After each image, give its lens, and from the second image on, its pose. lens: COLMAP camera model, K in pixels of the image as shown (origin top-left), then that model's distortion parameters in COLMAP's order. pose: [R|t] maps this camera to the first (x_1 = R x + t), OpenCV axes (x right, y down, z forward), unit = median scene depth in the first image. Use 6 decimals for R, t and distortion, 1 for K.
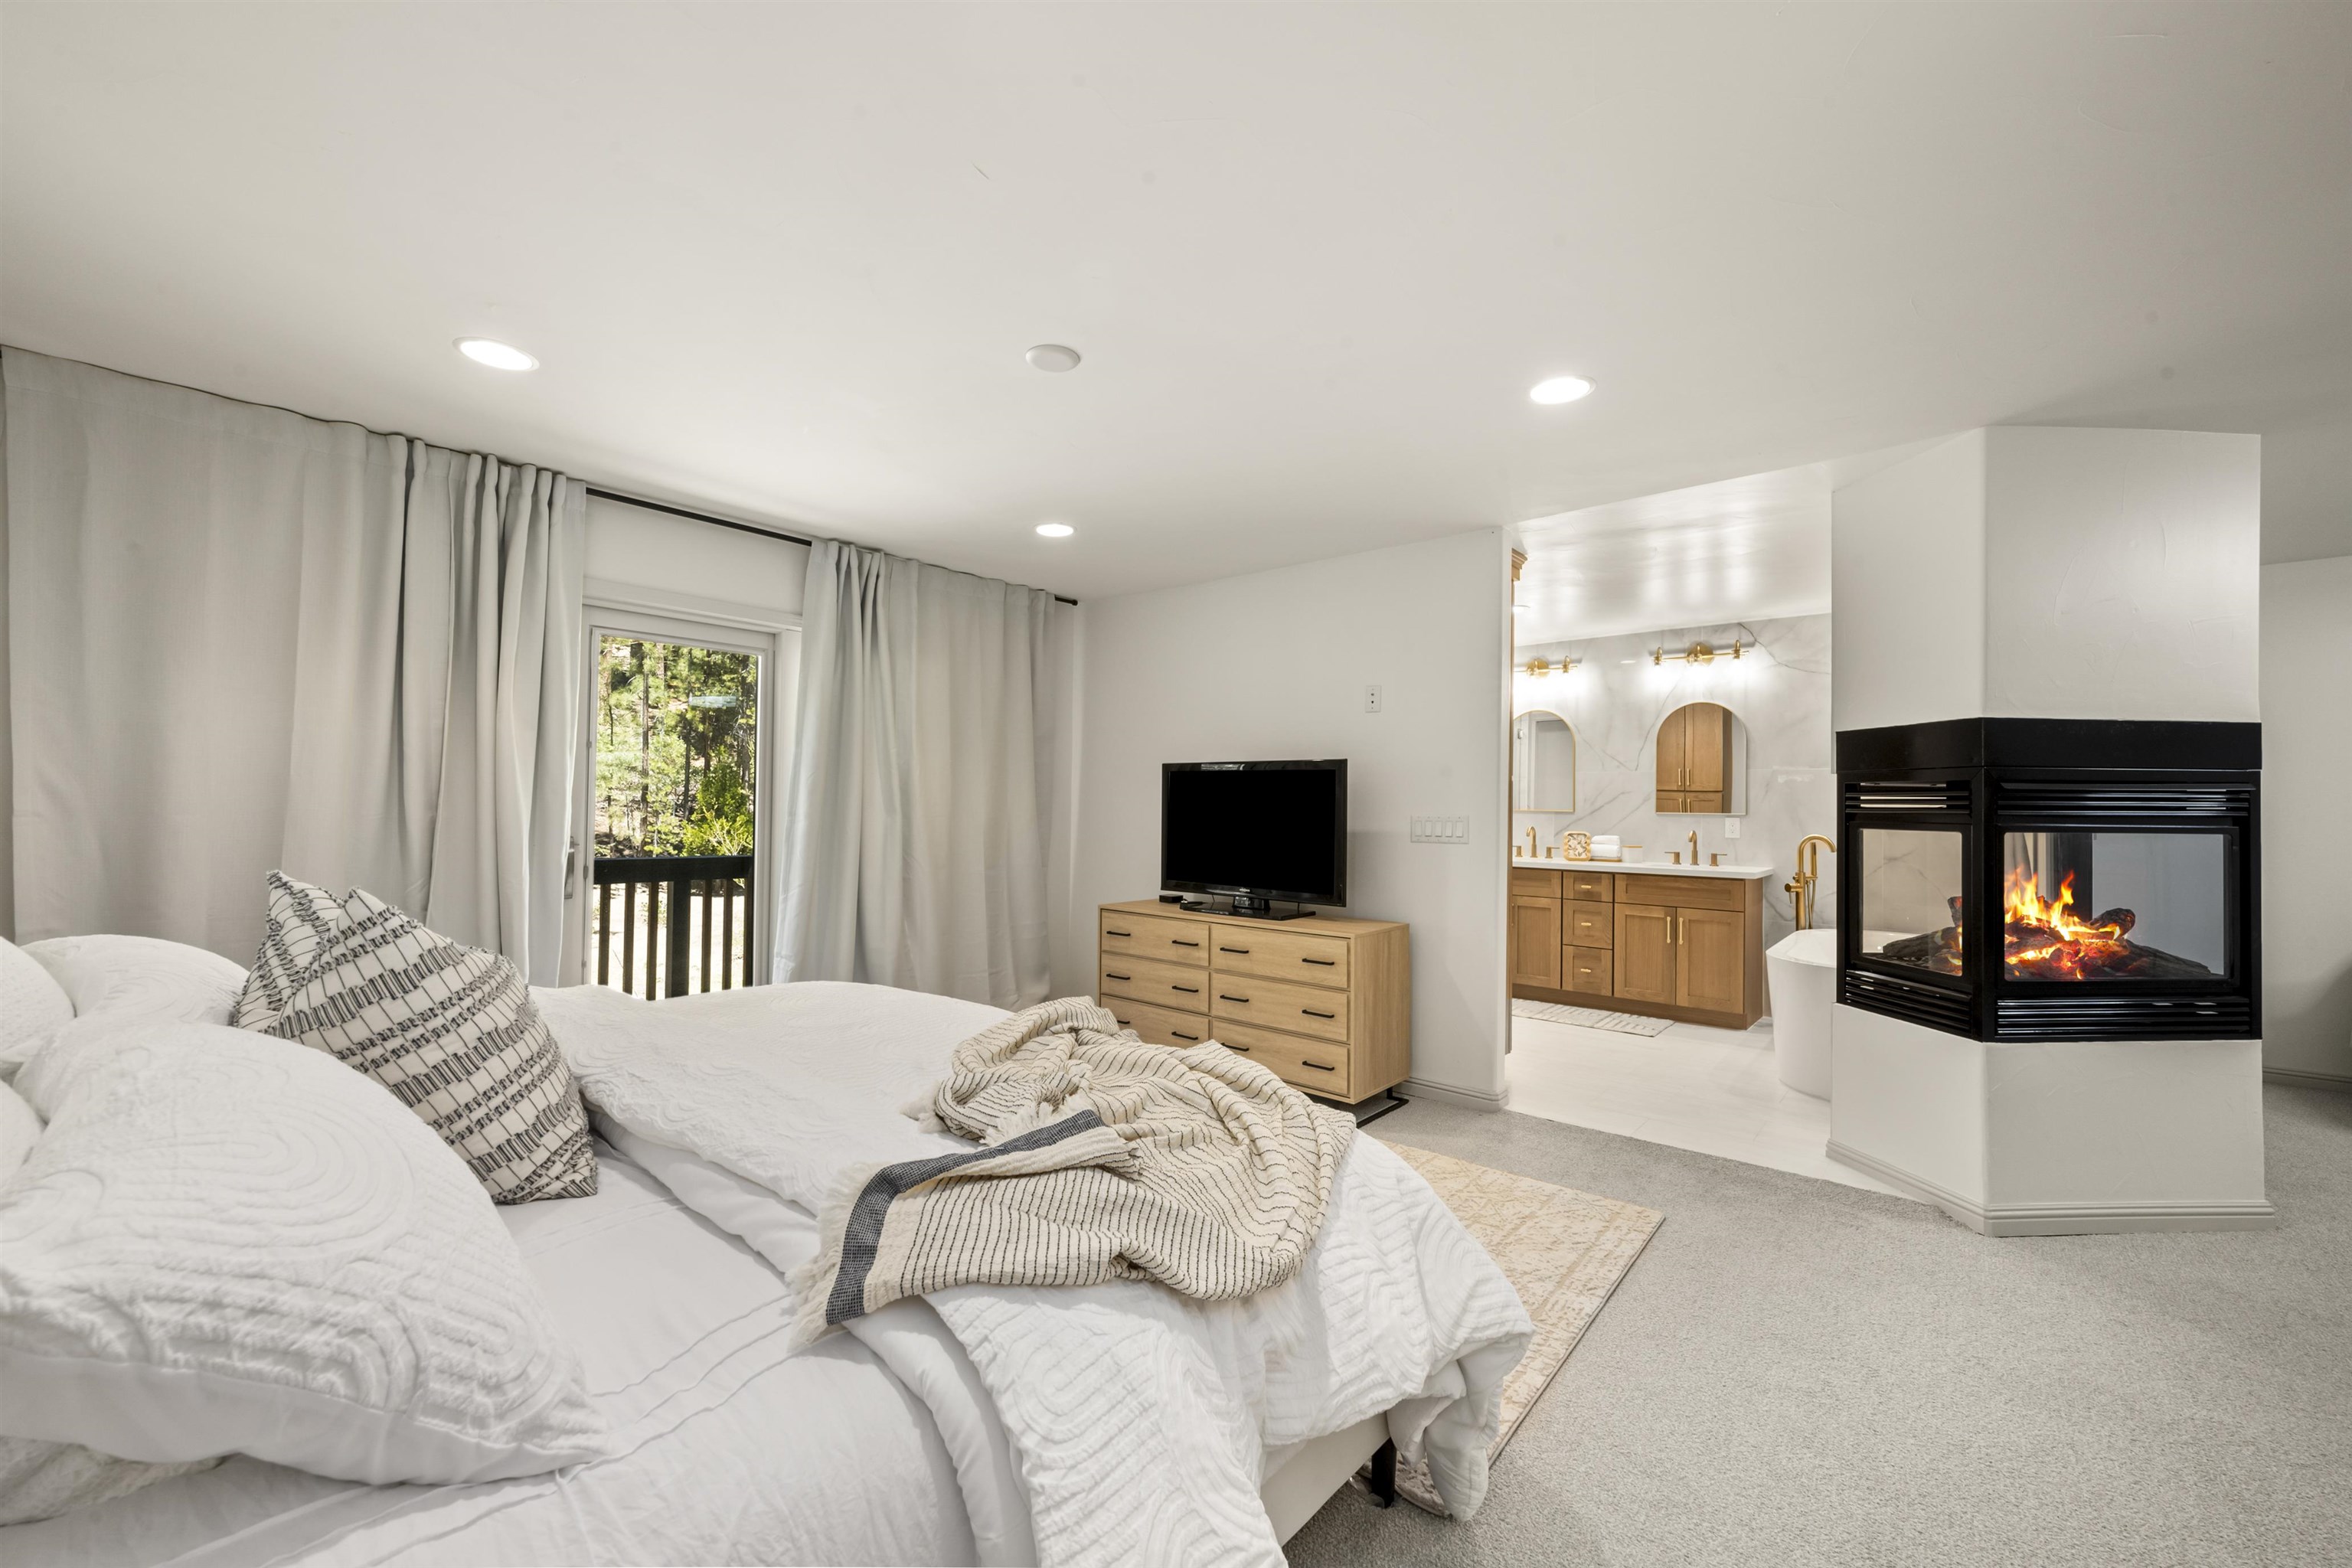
lens RADIAL K [[927.1, 0, 1176.5], [0, 927.1, 784.8], [0, 0, 1]] dist [0.000937, -0.000036]
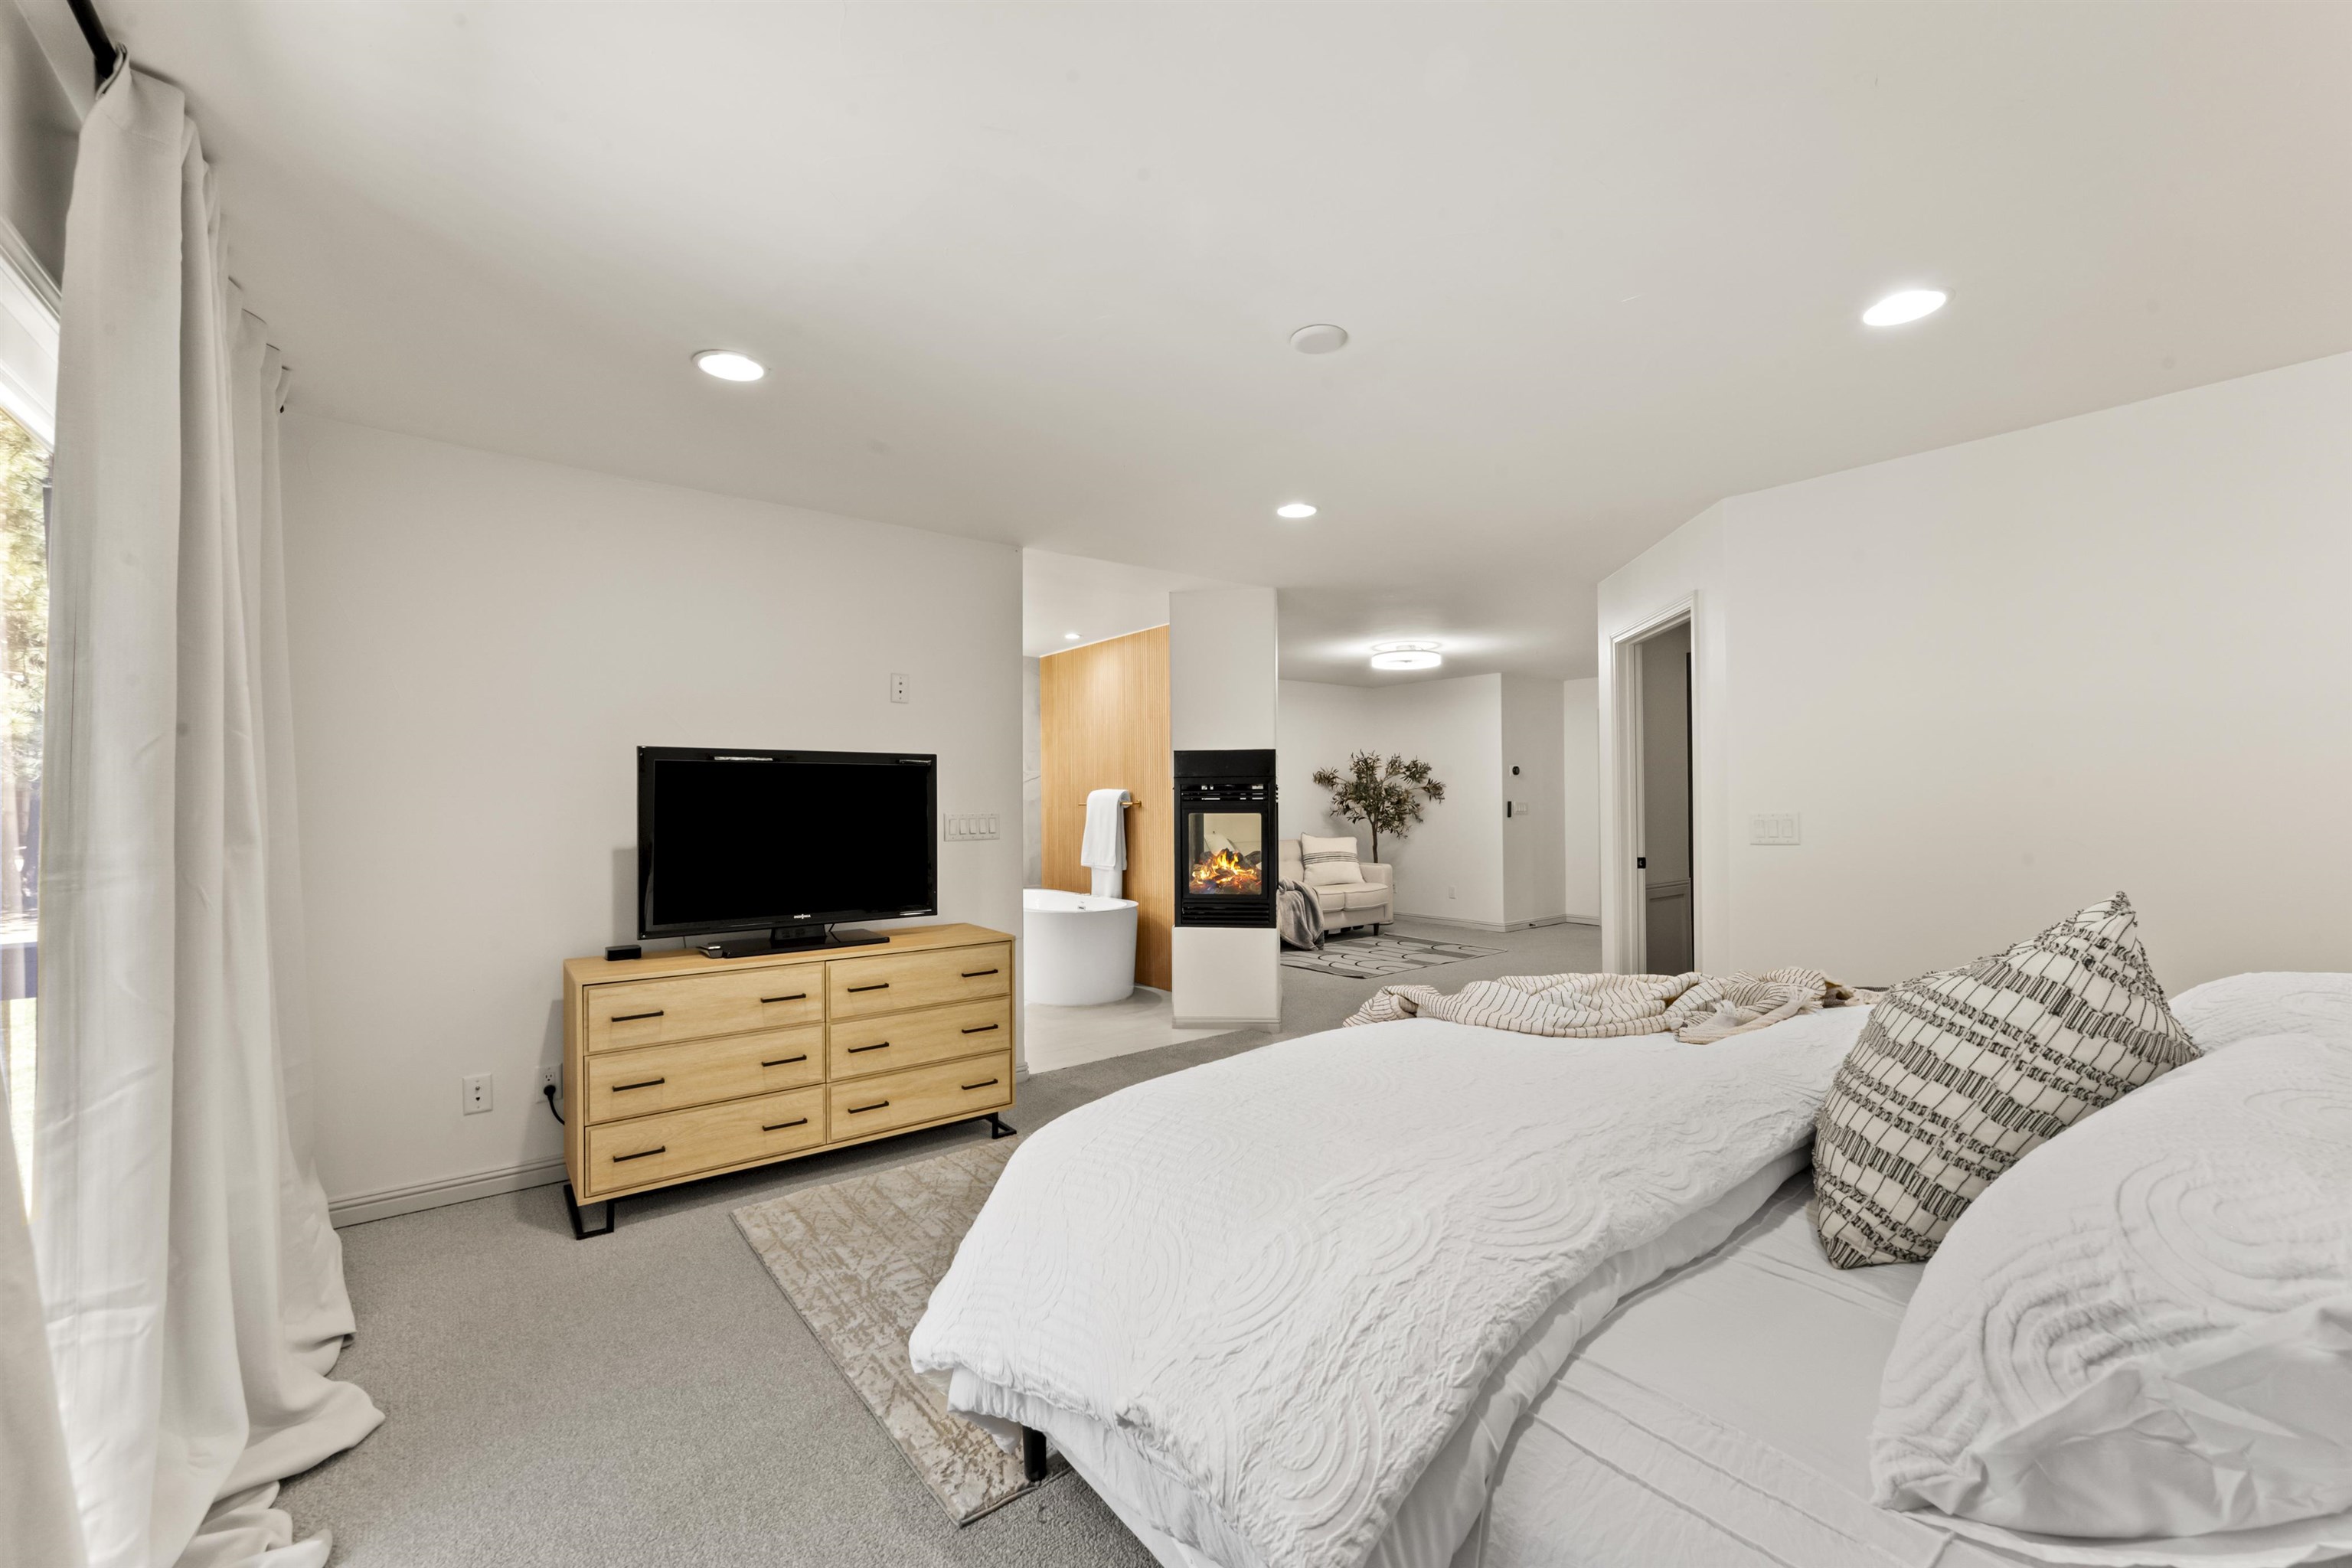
lens RADIAL K [[927.1, 0, 1182.0], [0, 927.1, 794.3], [0, 0, 1]] dist [0.000937, -0.000036]
pose [[0.213238, -0.006064, 0.976981, -0.658253], [-0.009815, 0.999917, 0.008348, 0.001603], [-0.976951, -0.011370, 0.213161, 0.560317]]
